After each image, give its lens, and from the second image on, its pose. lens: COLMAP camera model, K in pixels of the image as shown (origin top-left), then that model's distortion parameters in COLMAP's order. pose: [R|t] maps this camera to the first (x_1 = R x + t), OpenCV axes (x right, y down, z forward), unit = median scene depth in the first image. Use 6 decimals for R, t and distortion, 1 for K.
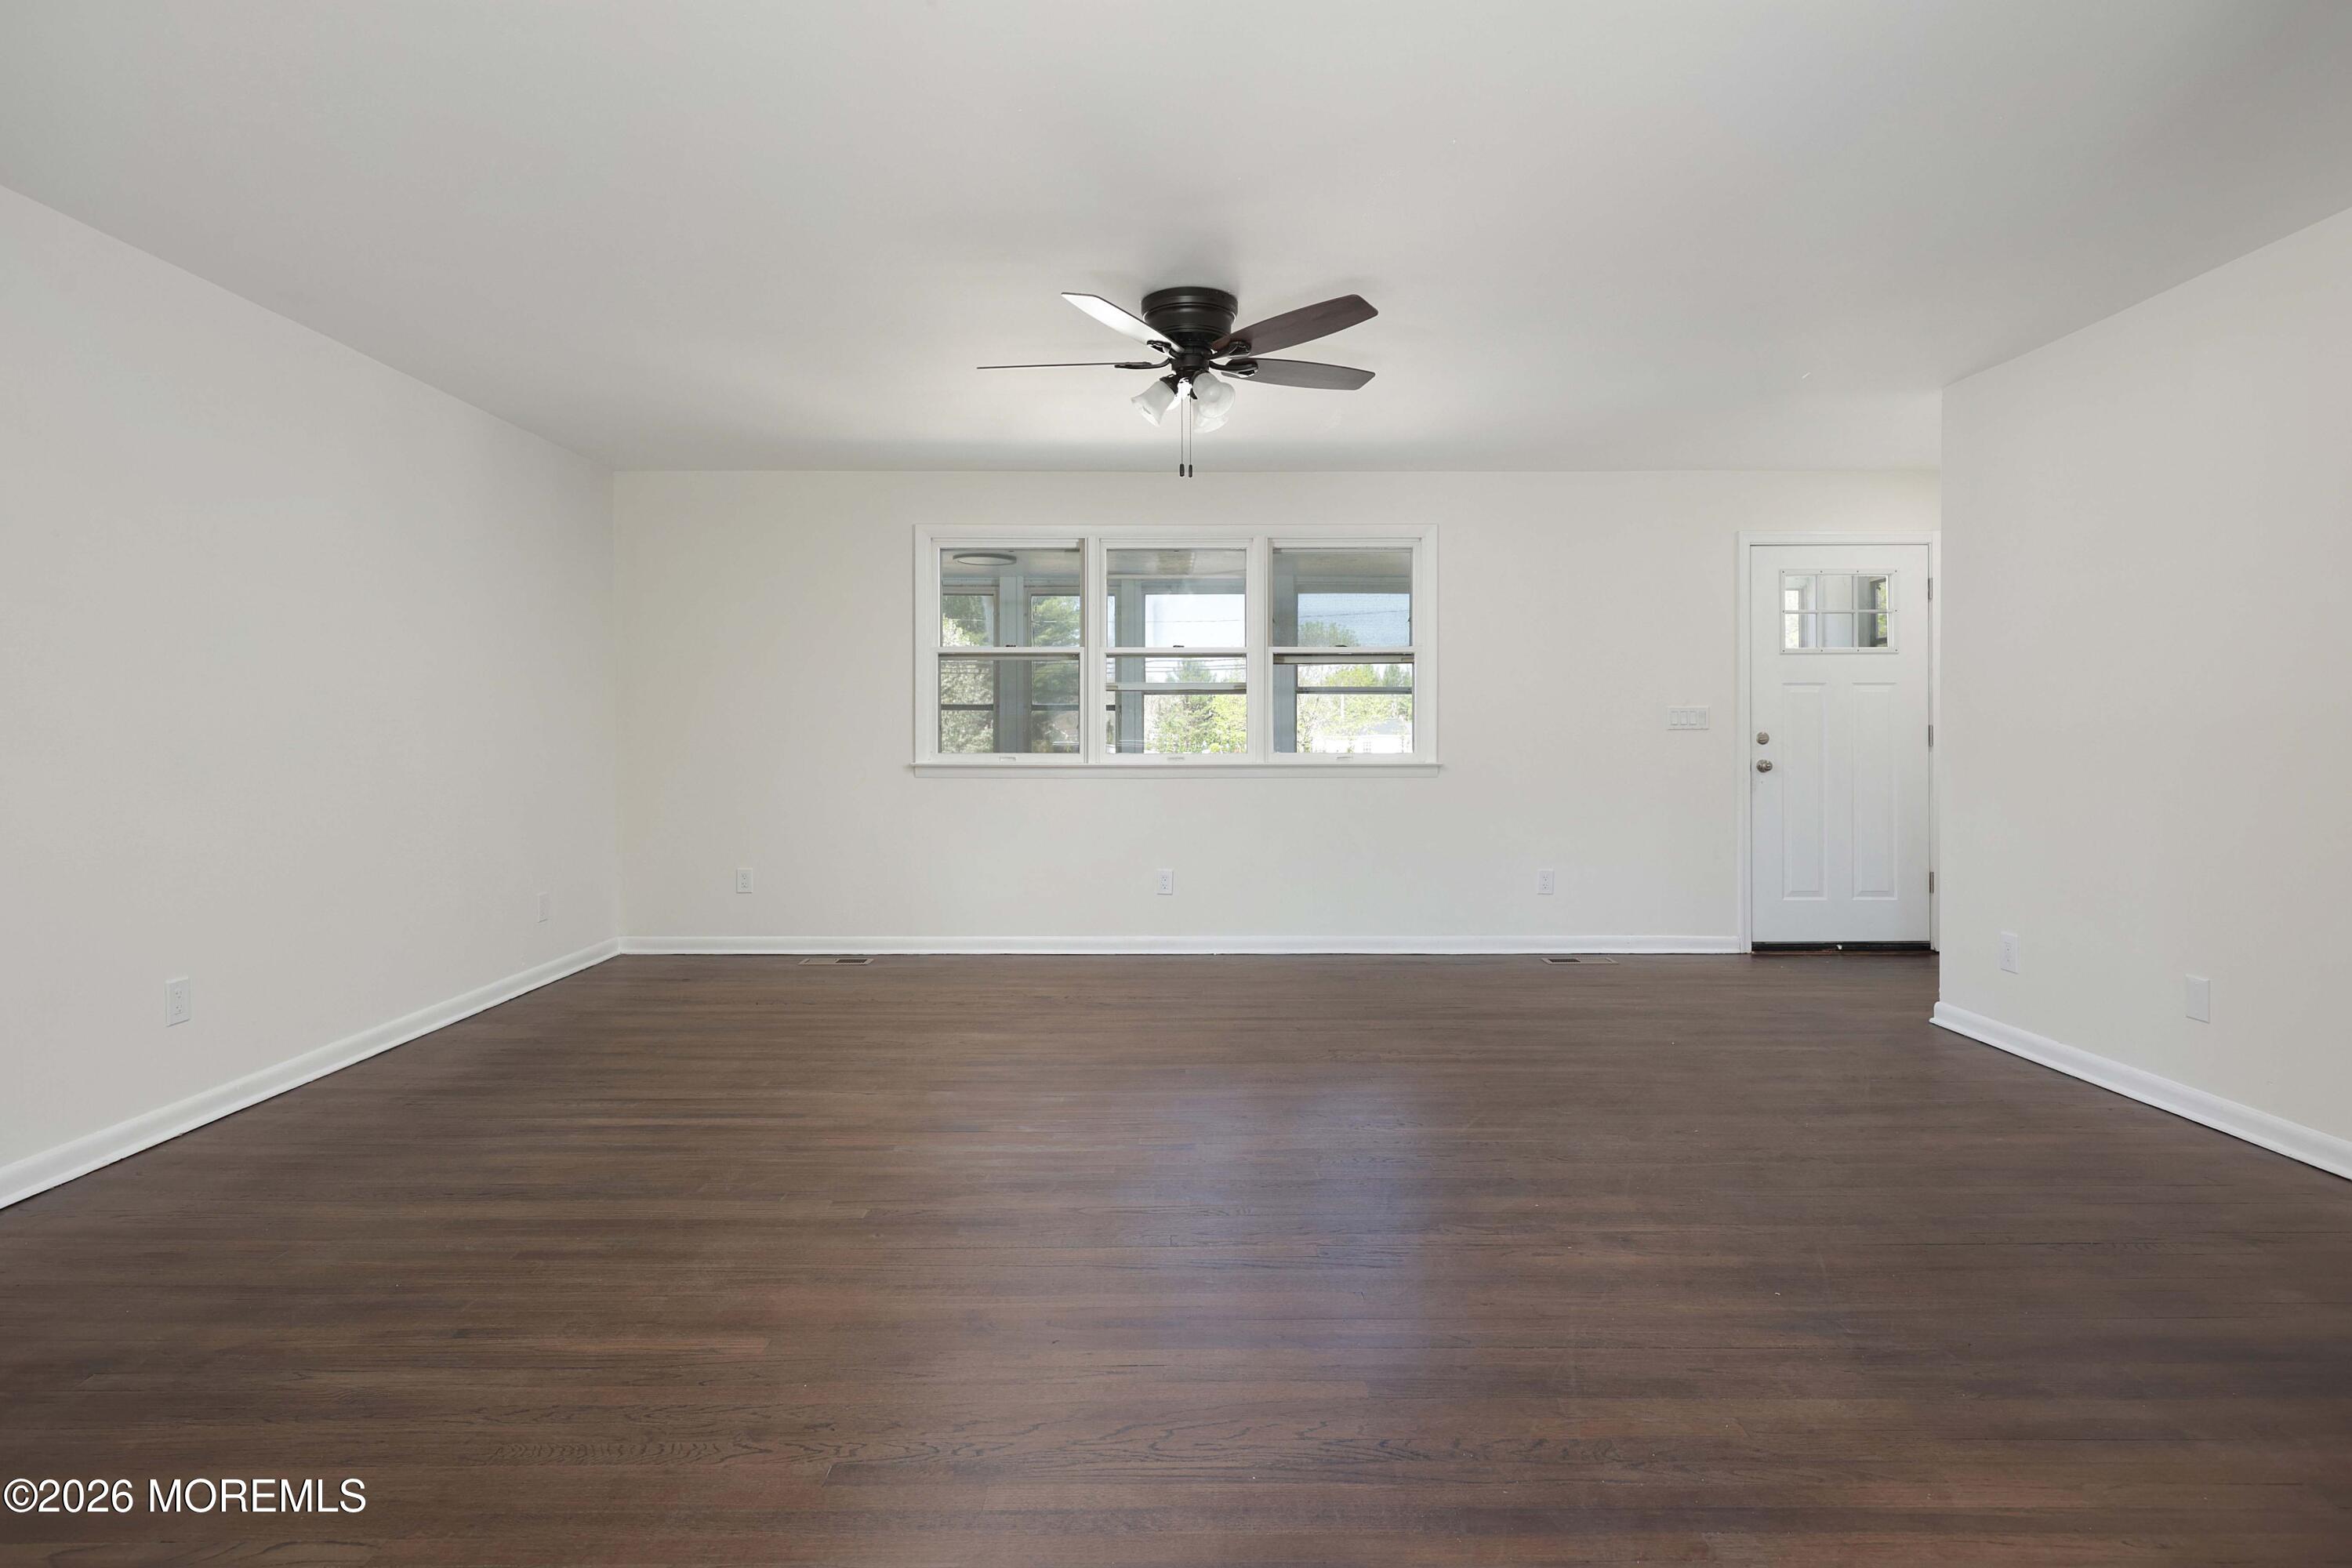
lens RADIAL K [[1216.3, 0, 1155.9], [0, 1216.3, 747.7], [0, 0, 1]] dist [0.002085, 0.000033]
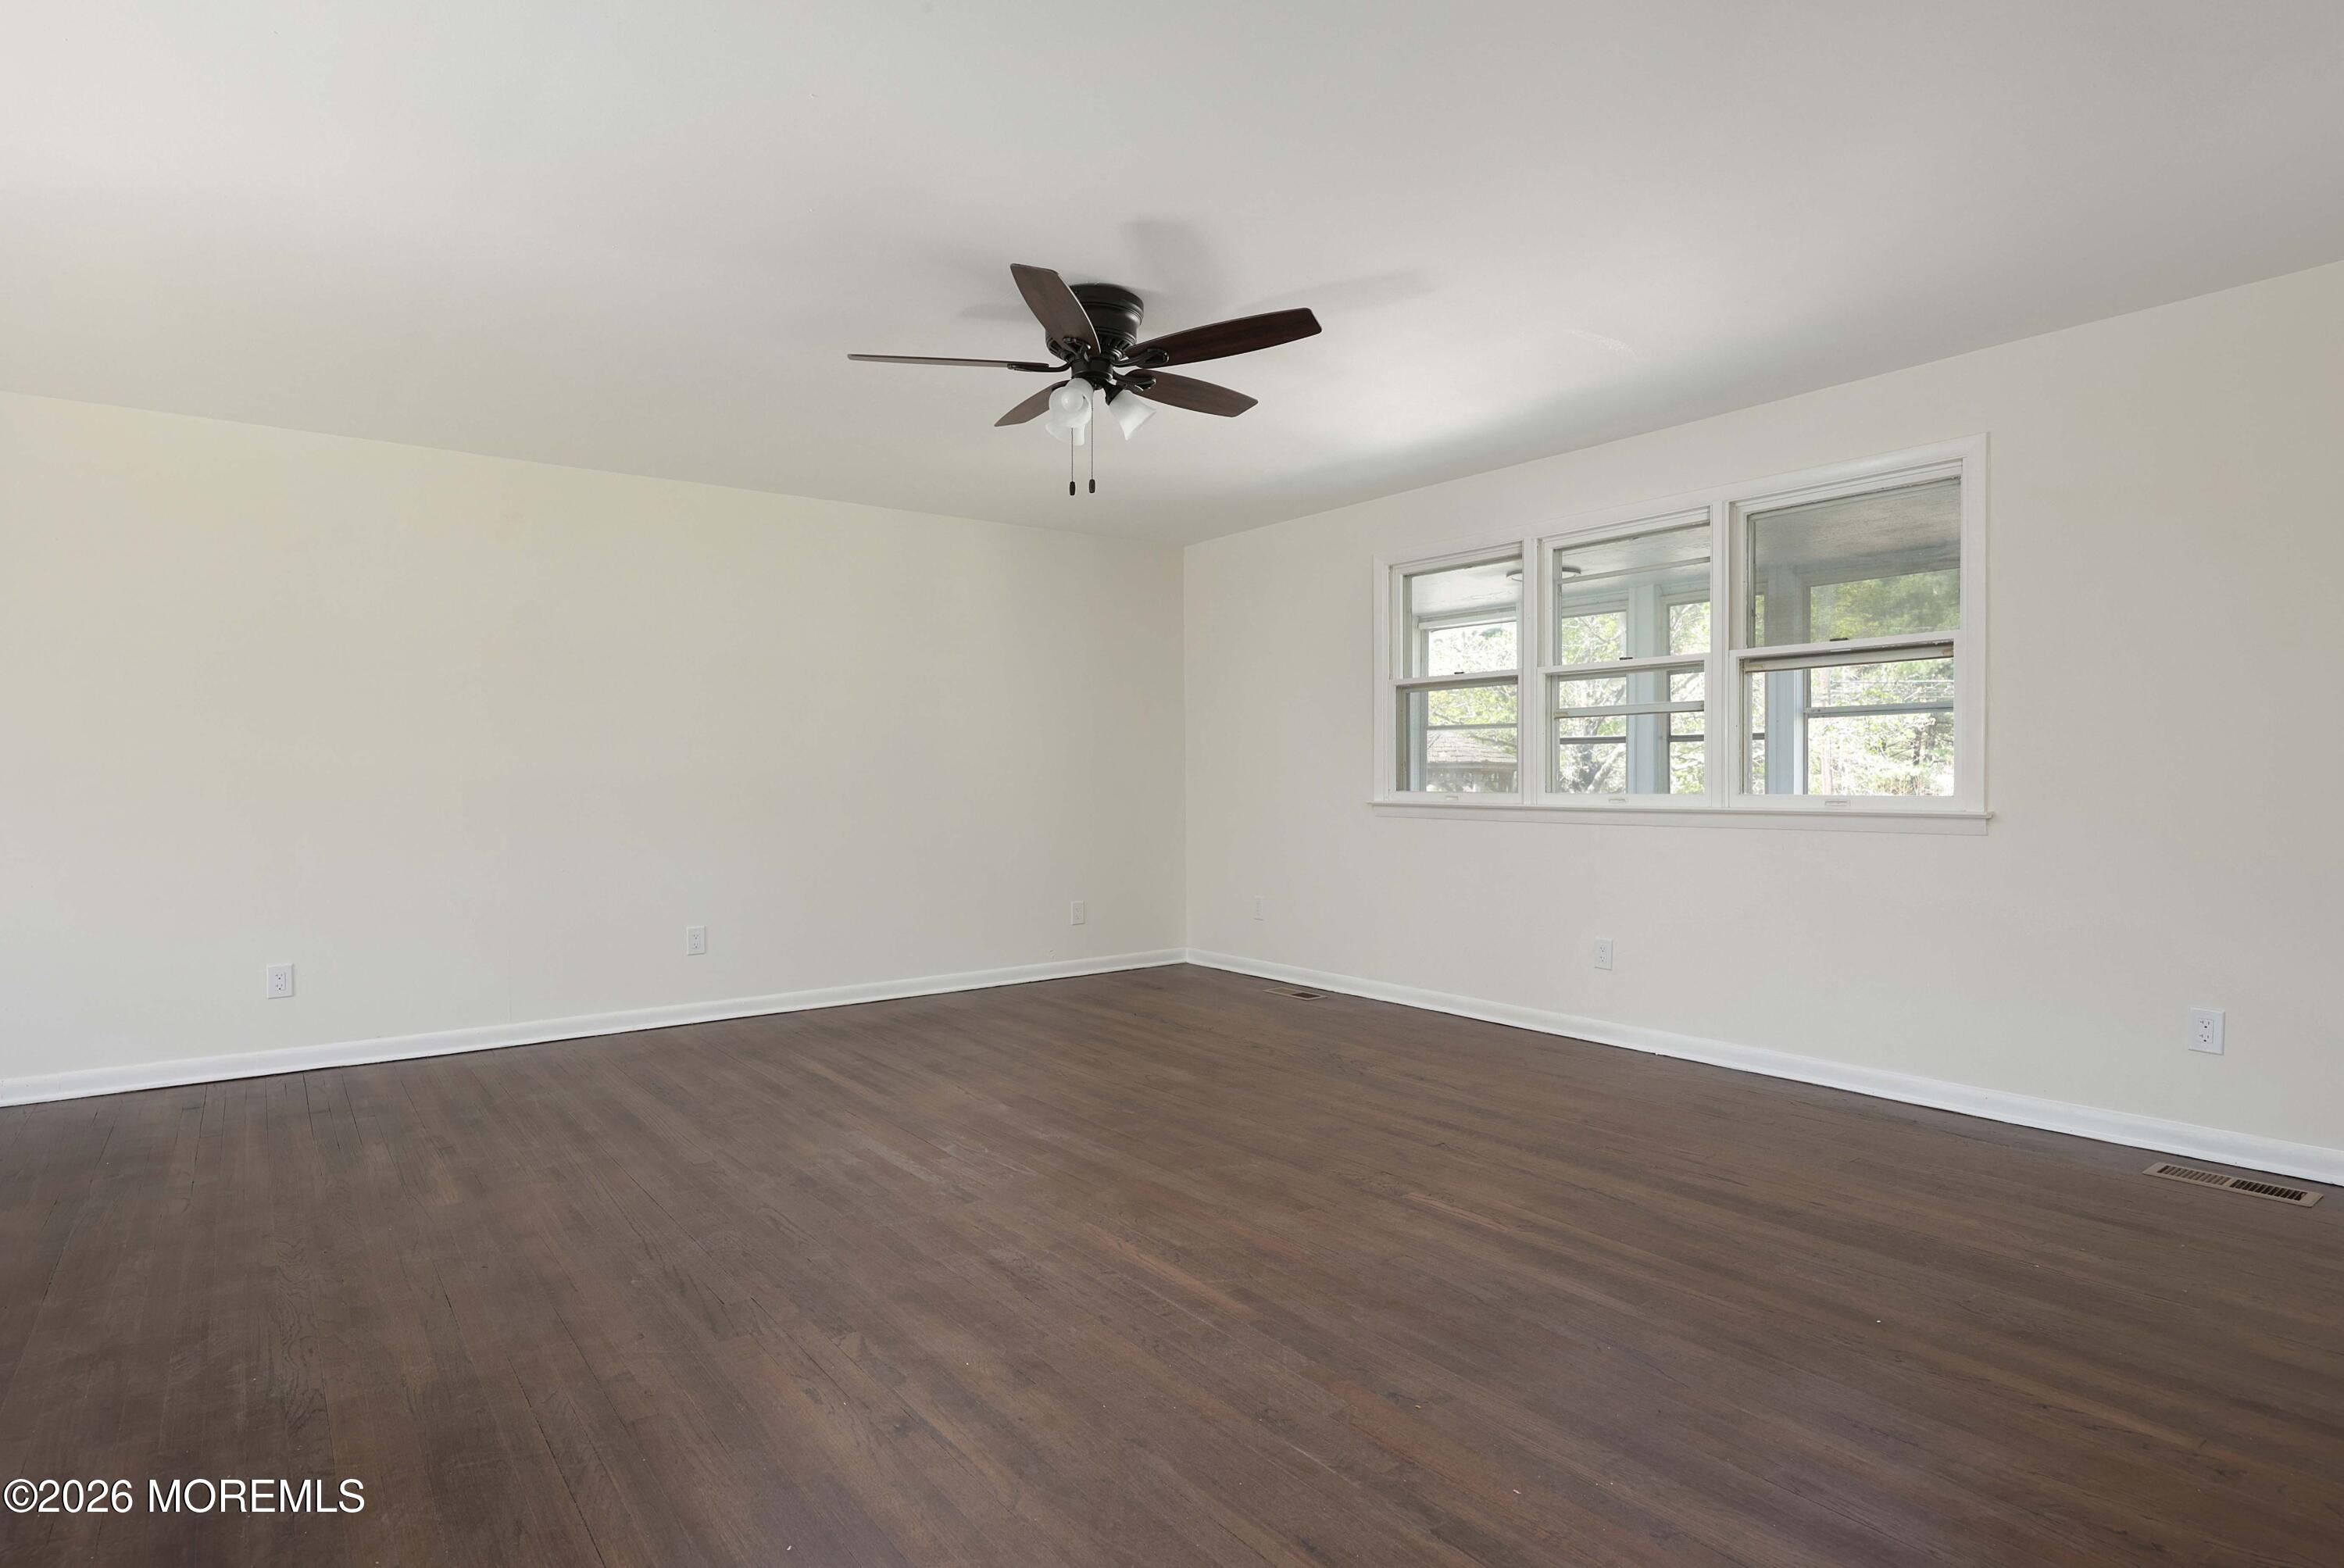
lens RADIAL K [[1207.6, 0, 1172.0], [0, 1207.6, 784.0], [0, 0, 1]] dist [0.002051, -0.000303]
pose [[0.610393, 0.001979, -0.792096, 0.478350], [-0.003338, 0.999994, -0.000073, -0.000723], [0.792091, 0.002688, 0.610397, 0.293980]]
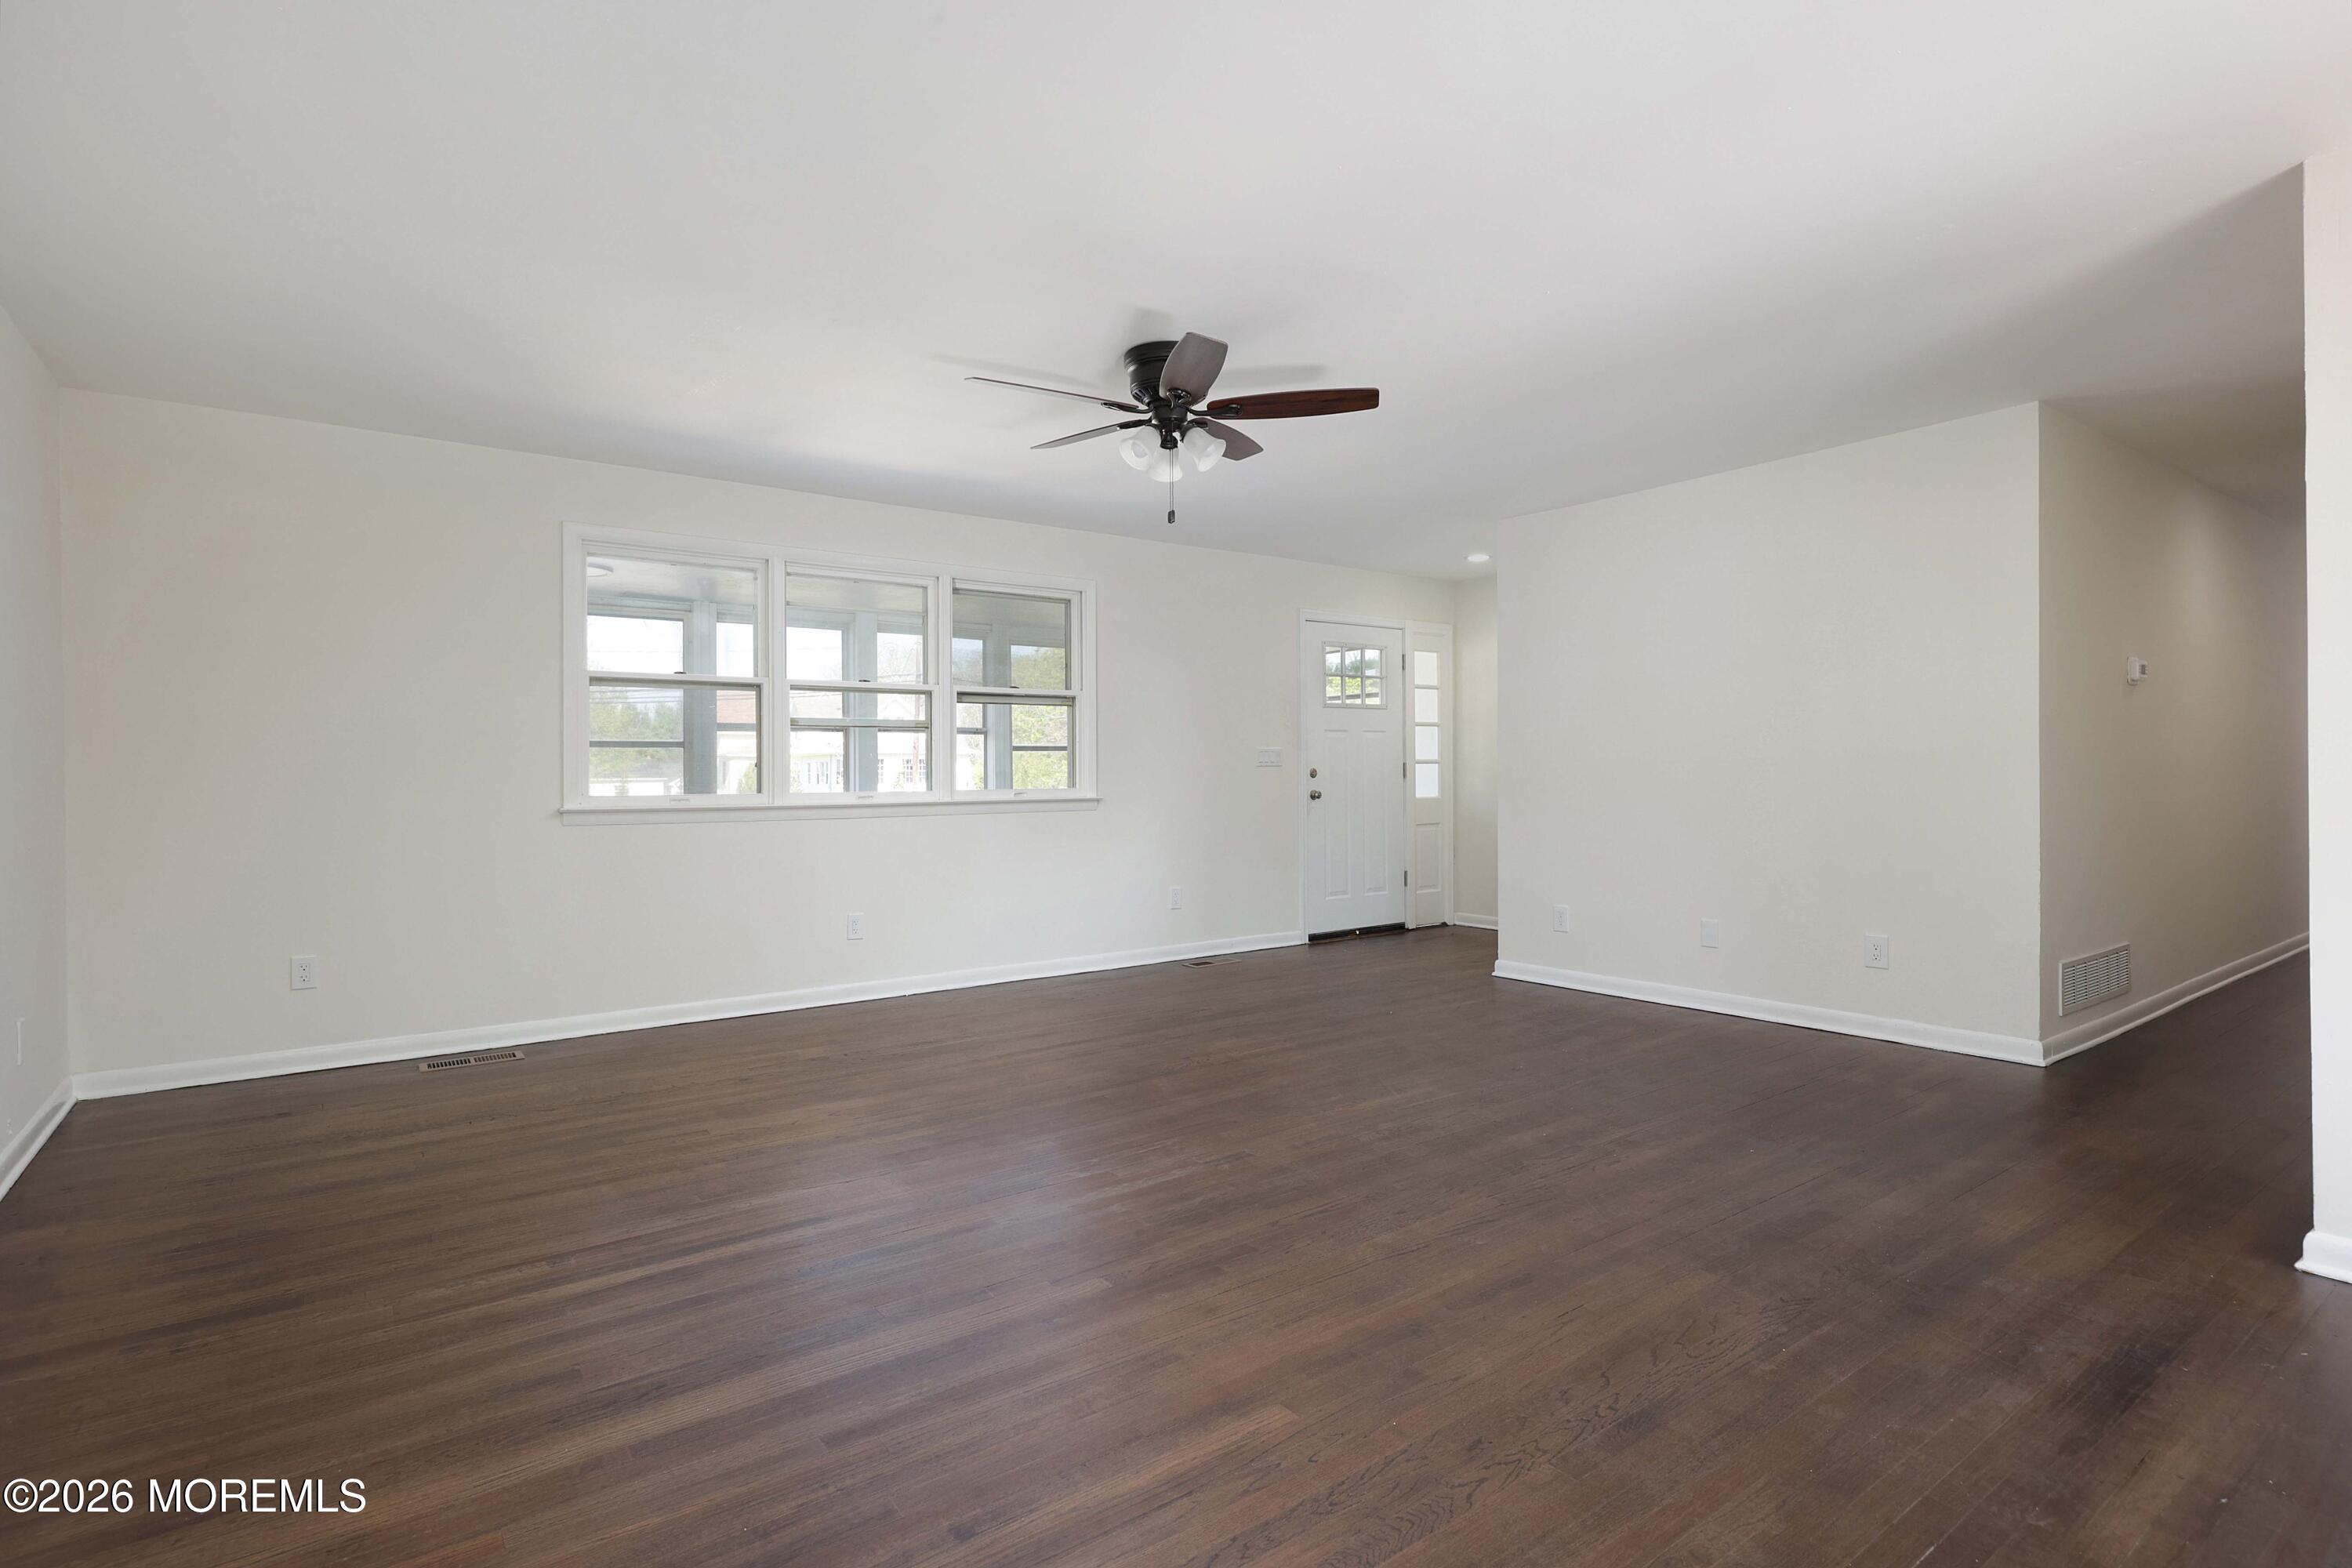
lens RADIAL K [[1156.8, 0, 1178.5], [0, 1156.8, 766.8], [0, 0, 1]] dist [0.001245, -0.000171]
pose [[0.800590, -0.002006, 0.599210, -0.337629], [0.013714, 0.999794, -0.014977, 0.002101], [-0.599056, 0.020208, 0.800452, 0.118836]]
